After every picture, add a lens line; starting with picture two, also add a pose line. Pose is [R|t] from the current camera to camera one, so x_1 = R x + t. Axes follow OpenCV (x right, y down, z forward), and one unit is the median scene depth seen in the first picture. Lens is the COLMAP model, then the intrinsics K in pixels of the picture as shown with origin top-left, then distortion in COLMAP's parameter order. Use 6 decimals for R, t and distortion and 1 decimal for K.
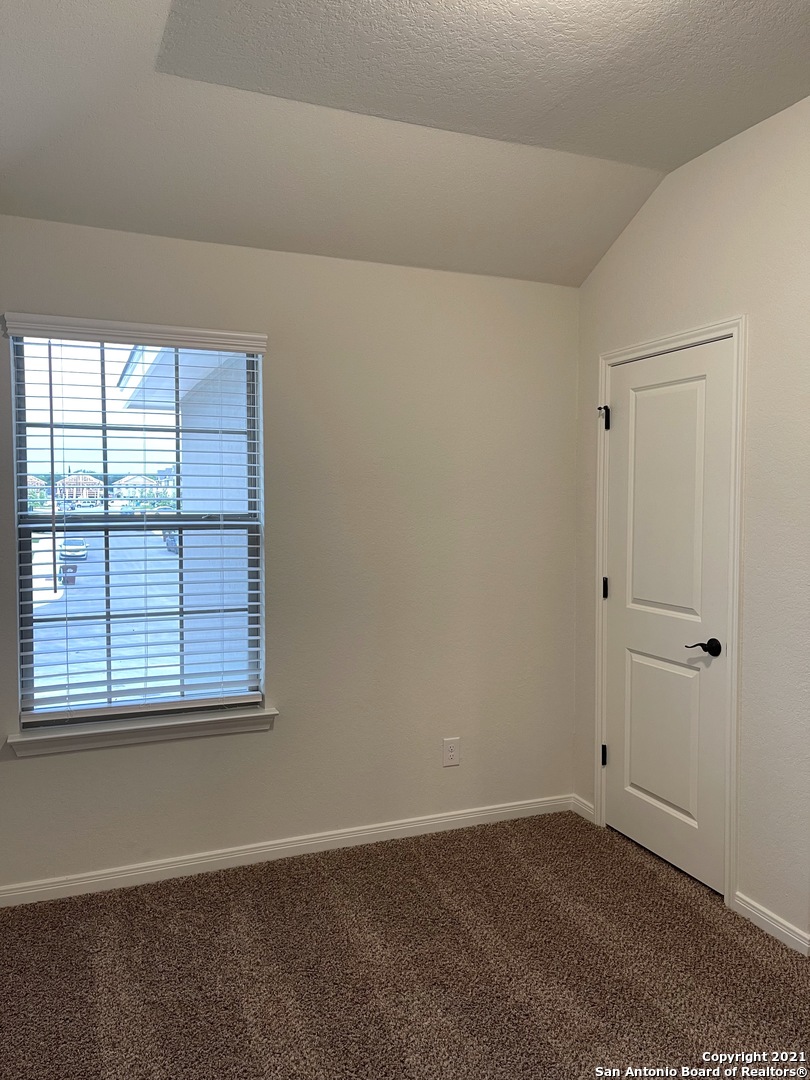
lens RADIAL K [[810.0, 0, 404.9], [0, 810.0, 550.3], [0, 0, 1]] dist [0.029008, 0.000876]
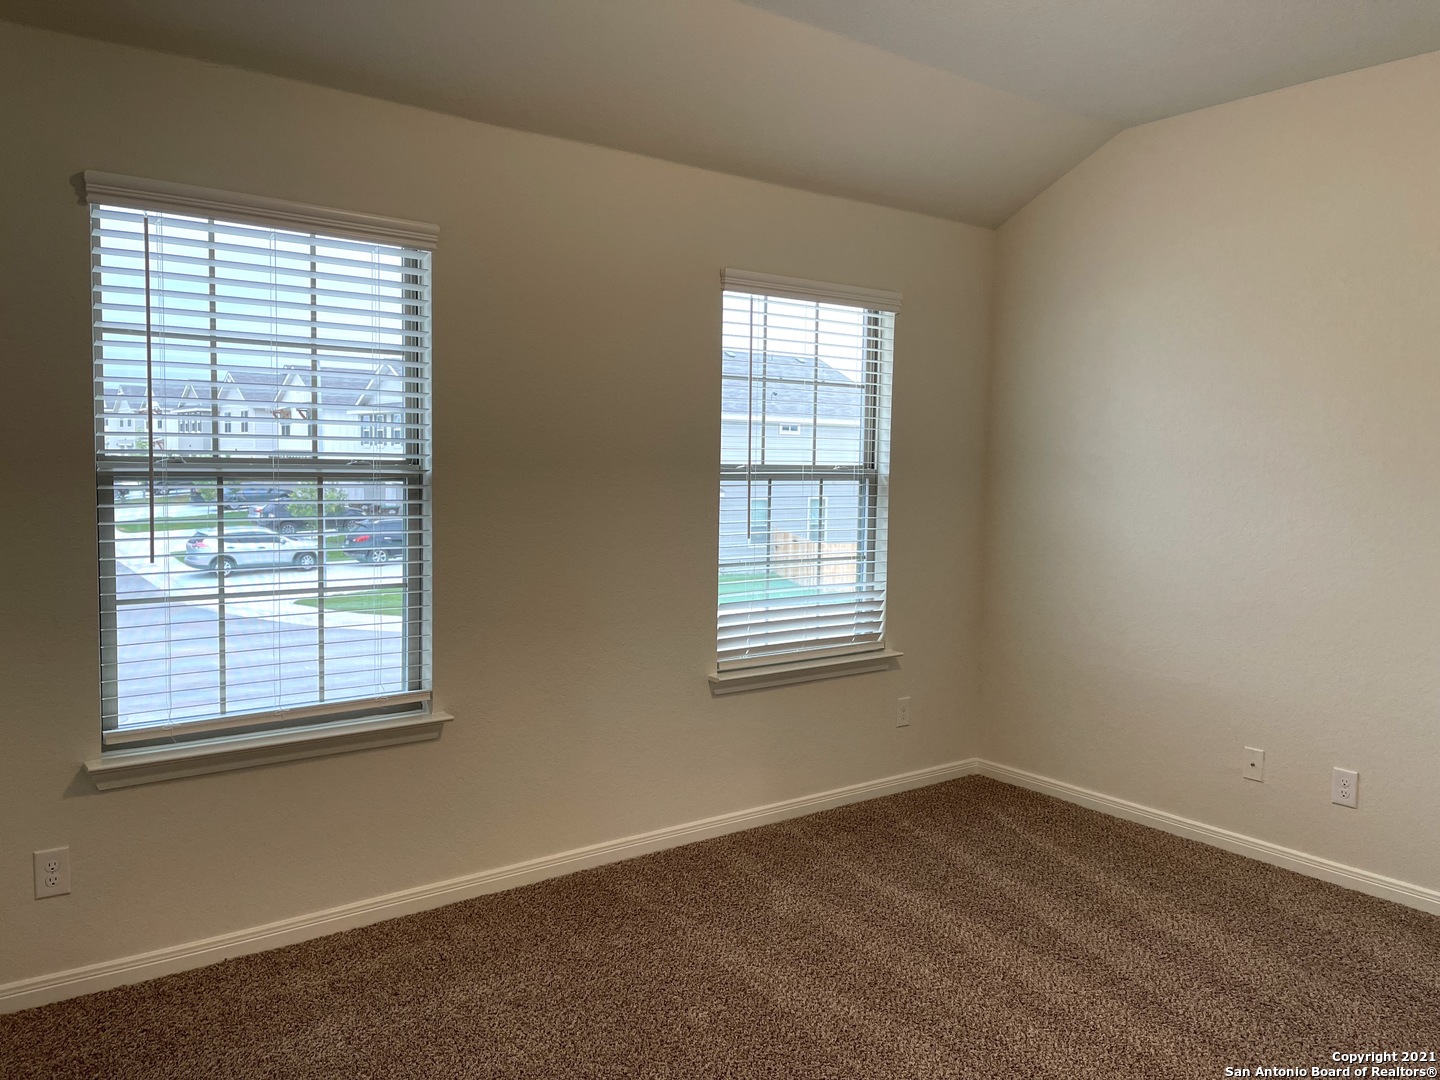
lens RADIAL K [[1086.9, 0, 722.9], [0, 1086.9, 545.1], [0, 0, 1]] dist [0.092544, -0.122201]
pose [[0.963049, -0.000382, 0.269324, -0.199536], [-0.007191, 0.999606, 0.027131, 0.005597], [-0.269229, -0.028065, 0.962667, -0.080051]]
